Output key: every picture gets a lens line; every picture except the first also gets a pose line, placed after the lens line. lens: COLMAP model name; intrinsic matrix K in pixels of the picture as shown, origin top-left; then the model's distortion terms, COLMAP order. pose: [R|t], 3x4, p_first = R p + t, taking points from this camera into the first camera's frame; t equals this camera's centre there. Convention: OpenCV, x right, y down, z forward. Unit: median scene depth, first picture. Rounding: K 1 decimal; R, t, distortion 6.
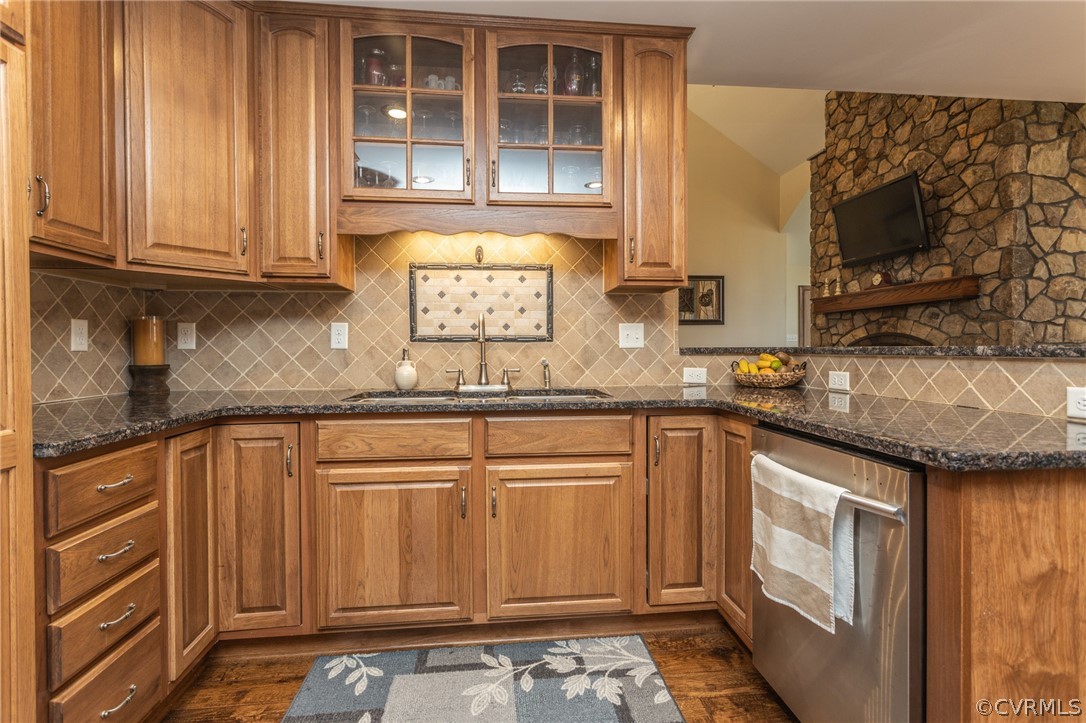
lens RADIAL K [[513.0, 0, 542.1], [0, 513.0, 350.9], [0, 0, 1]] dist [0.000783, 0.001461]
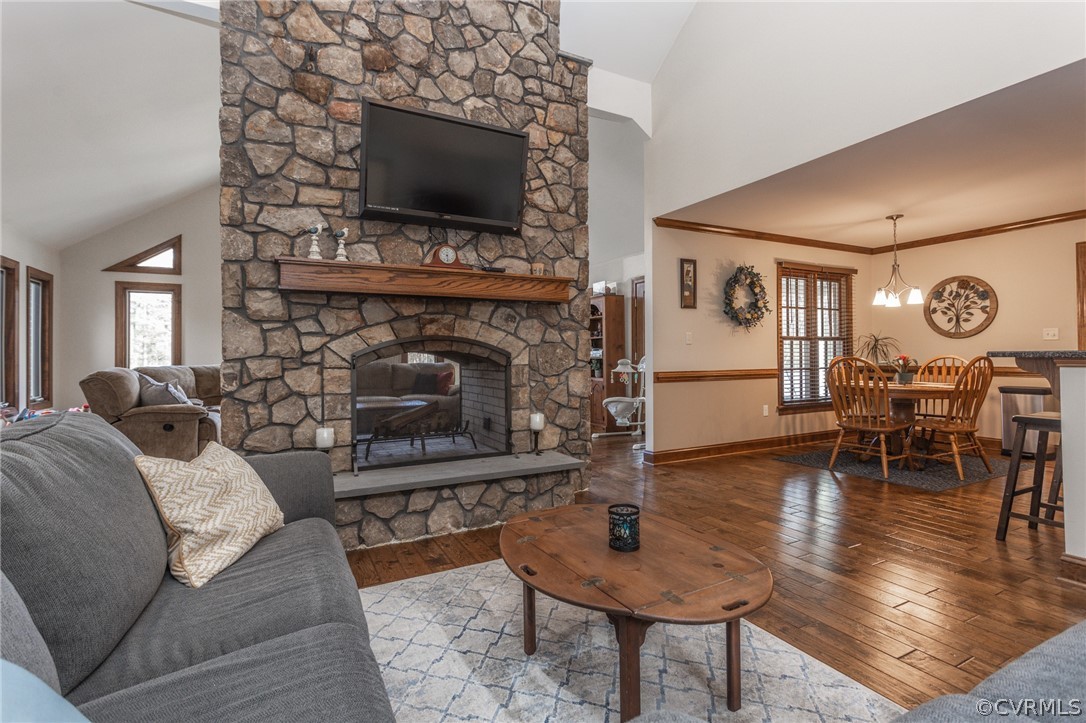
lens RADIAL K [[513.0, 0, 542.1], [0, 513.0, 350.9], [0, 0, 1]] dist [0.000783, 0.001461]
pose [[-0.371664, 0.016912, 0.928213, -0.008943], [0.013415, 0.999828, -0.012845, -0.005543], [-0.928270, 0.007678, -0.371827, 1.266834]]
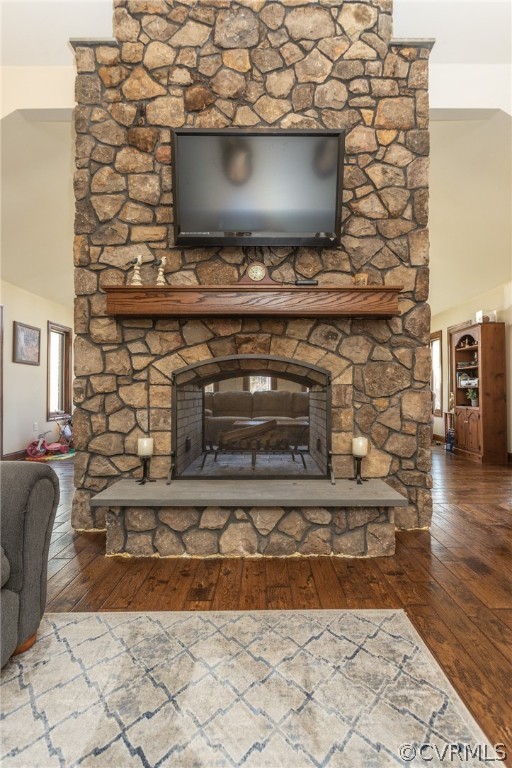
lens RADIAL K [[362.8, 0, 259.4], [0, 362.8, 386.5], [0, 0, 1]] dist [0.000783, 0.001461]
pose [[0.101547, 0.020969, 0.994610, 0.211954], [0.003157, 0.999766, -0.021400, 0.019940], [-0.994826, 0.005313, 0.101457, 1.061482]]
